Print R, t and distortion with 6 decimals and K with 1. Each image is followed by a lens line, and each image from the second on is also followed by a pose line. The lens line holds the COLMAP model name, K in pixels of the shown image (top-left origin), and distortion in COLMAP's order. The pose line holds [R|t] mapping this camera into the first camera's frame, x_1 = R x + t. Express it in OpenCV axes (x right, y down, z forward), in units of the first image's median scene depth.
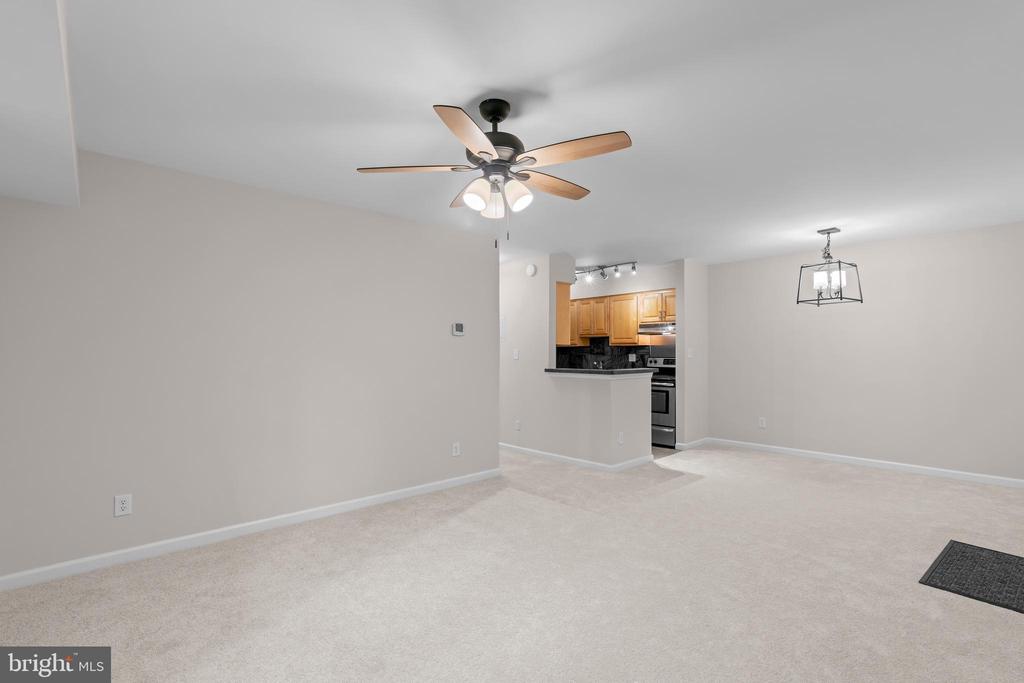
lens RADIAL K [[467.1, 0, 509.9], [0, 467.1, 357.4], [0, 0, 1]] dist [-0.012133, 0.000670]
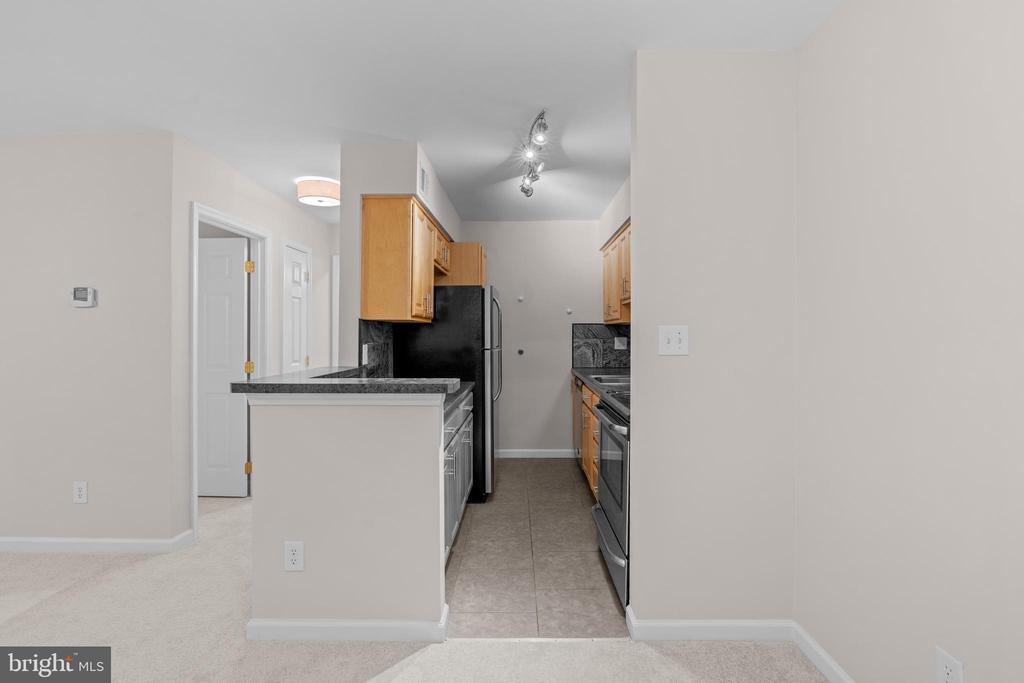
lens RADIAL K [[469.4, 0, 513.0], [0, 469.4, 330.8], [0, 0, 1]] dist [-0.006244, 0.000590]
pose [[0.725898, 0.000459, -0.687802, 0.527191], [-0.010311, 0.999895, -0.010214, -0.010942], [0.687725, 0.014506, 0.725827, 0.690637]]
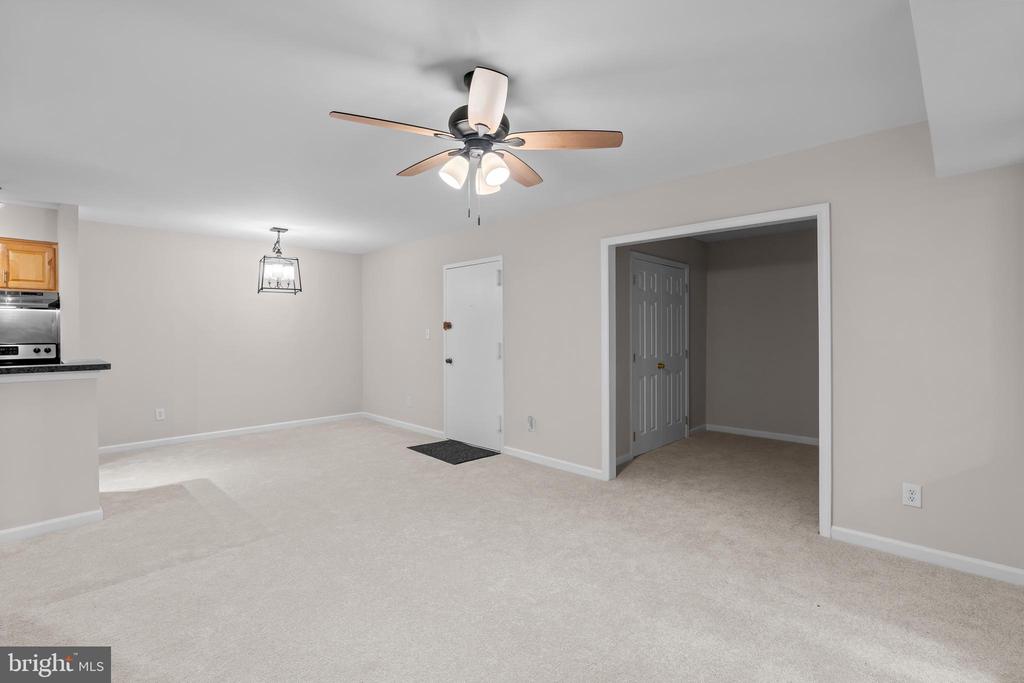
lens RADIAL K [[459.1, 0, 510.4], [0, 459.1, 339.5], [0, 0, 1]] dist [-0.010340, 0.000951]
pose [[-0.068547, -0.009955, 0.997598, -0.363461], [0.016480, 0.999802, 0.011109, -0.002128], [-0.997512, 0.017202, -0.068369, 0.375457]]
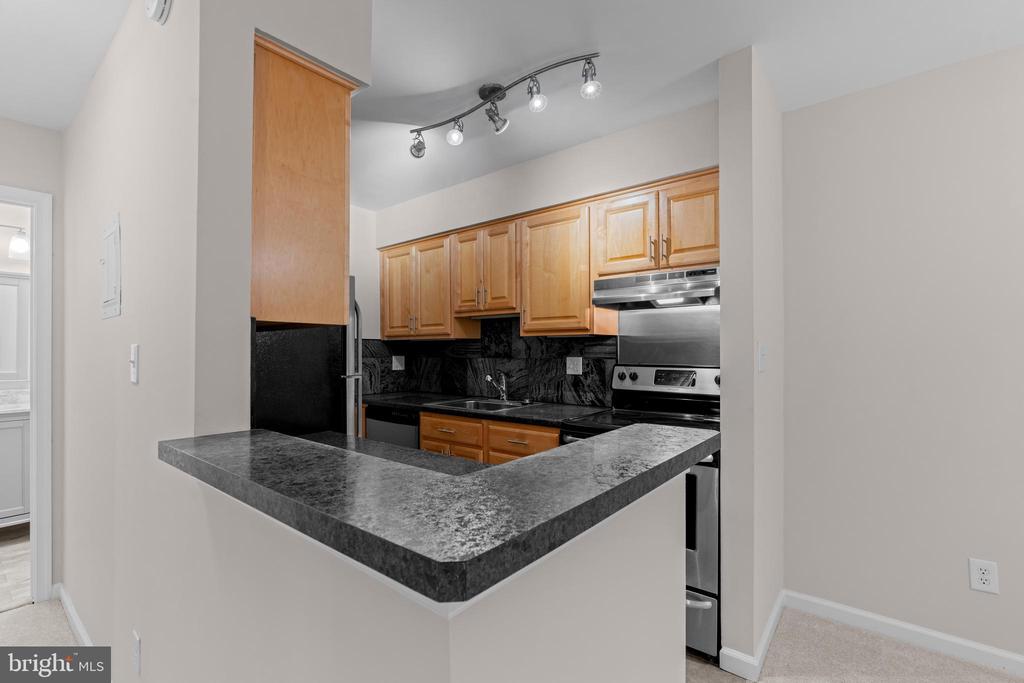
lens RADIAL K [[463.0, 0, 508.5], [0, 463.0, 349.2], [0, 0, 1]] dist [-0.010429, 0.000686]
pose [[0.989348, 0.000564, 0.145565, 0.170855], [0.001495, 0.999900, -0.014037, -0.010021], [-0.145559, 0.014105, 0.989249, 0.714174]]
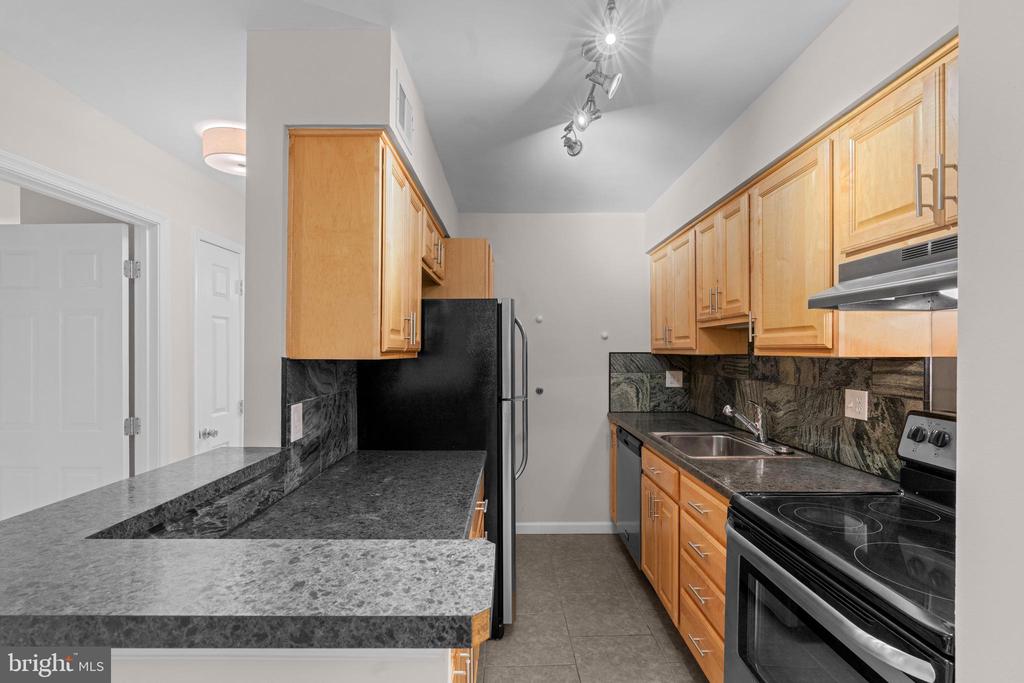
lens RADIAL K [[463.0, 0, 508.5], [0, 463.0, 349.2], [0, 0, 1]] dist [-0.010429, 0.000686]
pose [[0.740384, 0.001239, -0.672183, 0.347973], [-0.009712, 0.999914, -0.008854, -0.030191], [0.672114, 0.013083, 0.740332, 0.824185]]
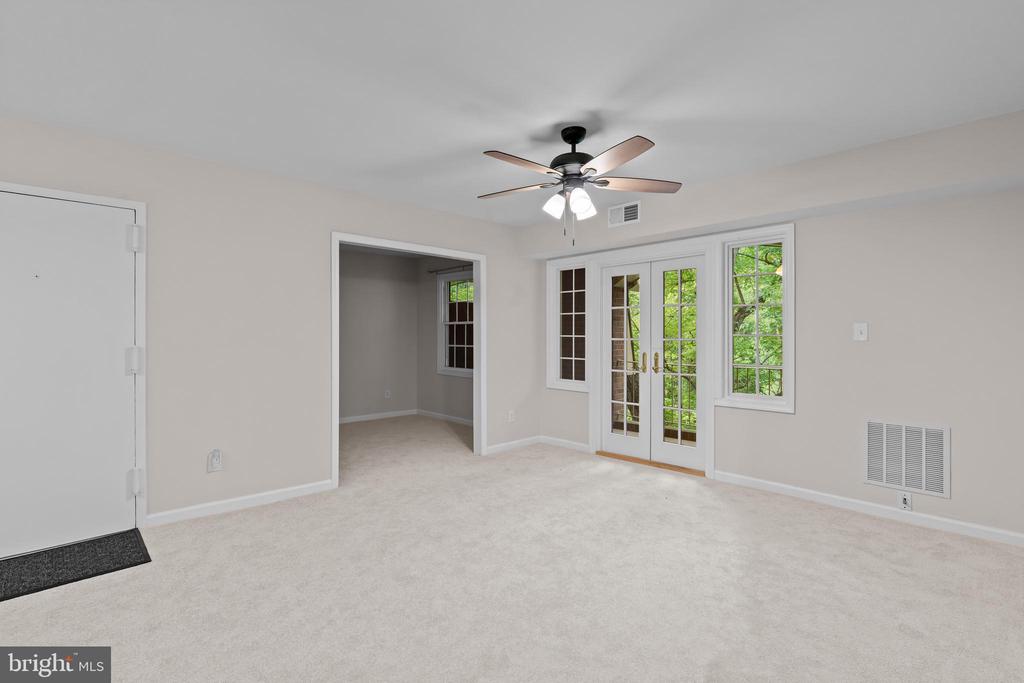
lens RADIAL K [[475.6, 0, 499.3], [0, 475.6, 336.5], [0, 0, 1]] dist [-0.014239, -0.000028]
pose [[-0.999989, 0.001932, -0.004244, 0.062660], [0.001862, 0.999862, 0.016493, -0.005577], [0.004275, 0.016485, -0.999855, 0.836894]]
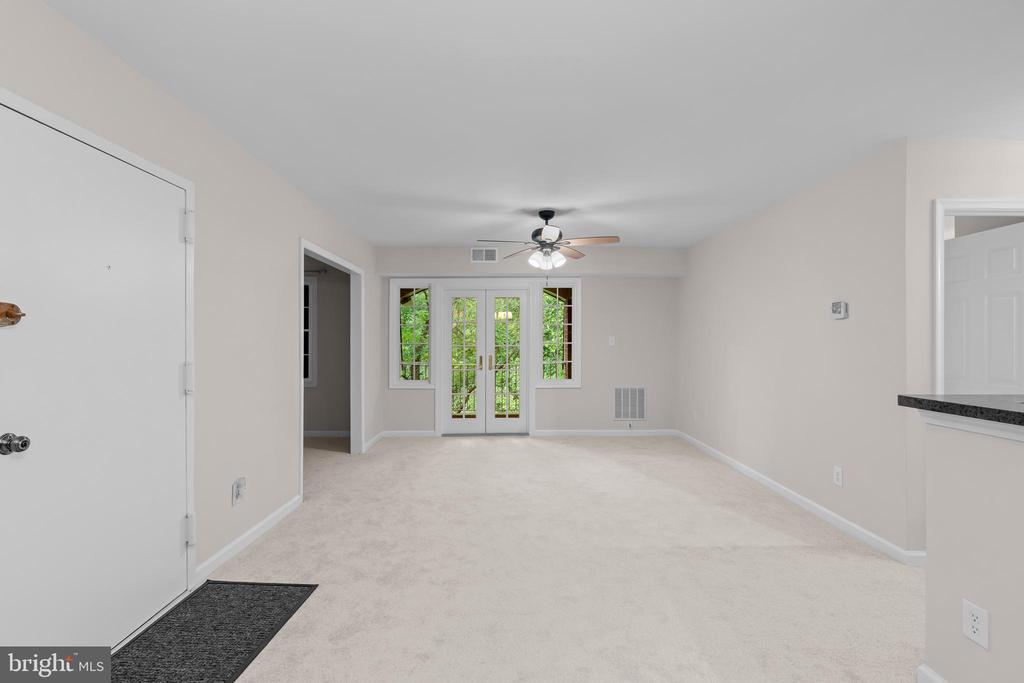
lens RADIAL K [[459.1, 0, 510.4], [0, 459.1, 339.5], [0, 0, 1]] dist [-0.010340, 0.000951]
pose [[-0.664342, 0.001512, -0.747427, 0.549542], [-0.008341, 0.999921, 0.009436, -0.012585], [0.747382, 0.012503, -0.664277, 0.796942]]
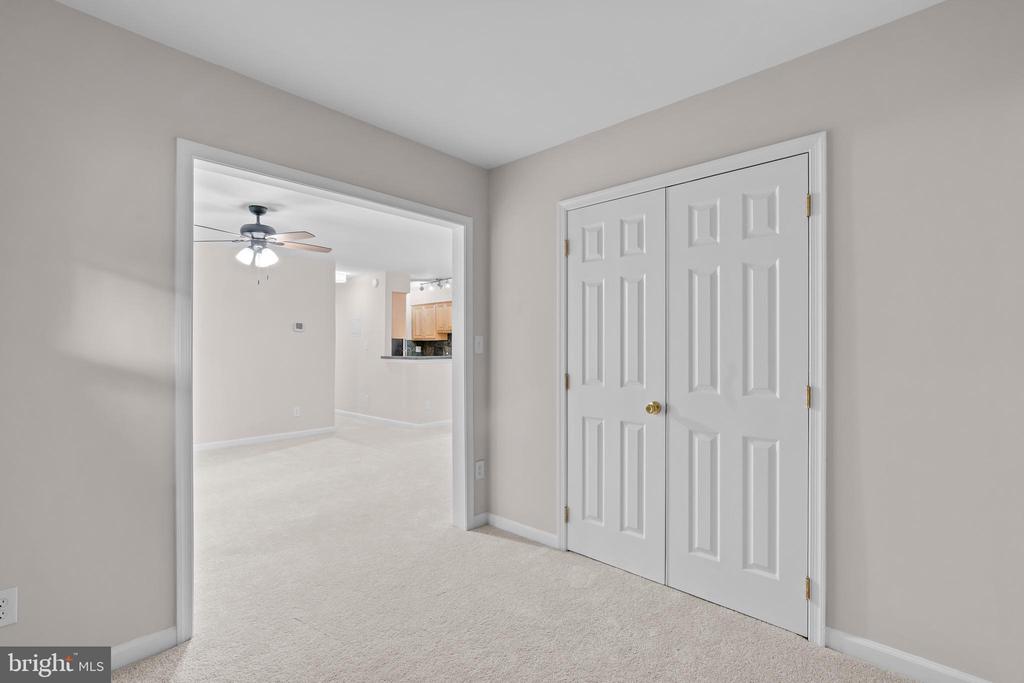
lens RADIAL K [[463.0, 0, 508.5], [0, 463.0, 349.2], [0, 0, 1]] dist [-0.010429, 0.000686]
pose [[0.996302, 0.000778, 0.085923, 0.295372], [-0.000194, 0.999977, -0.006803, 0.011797], [-0.085926, 0.006761, 0.996279, -0.332016]]
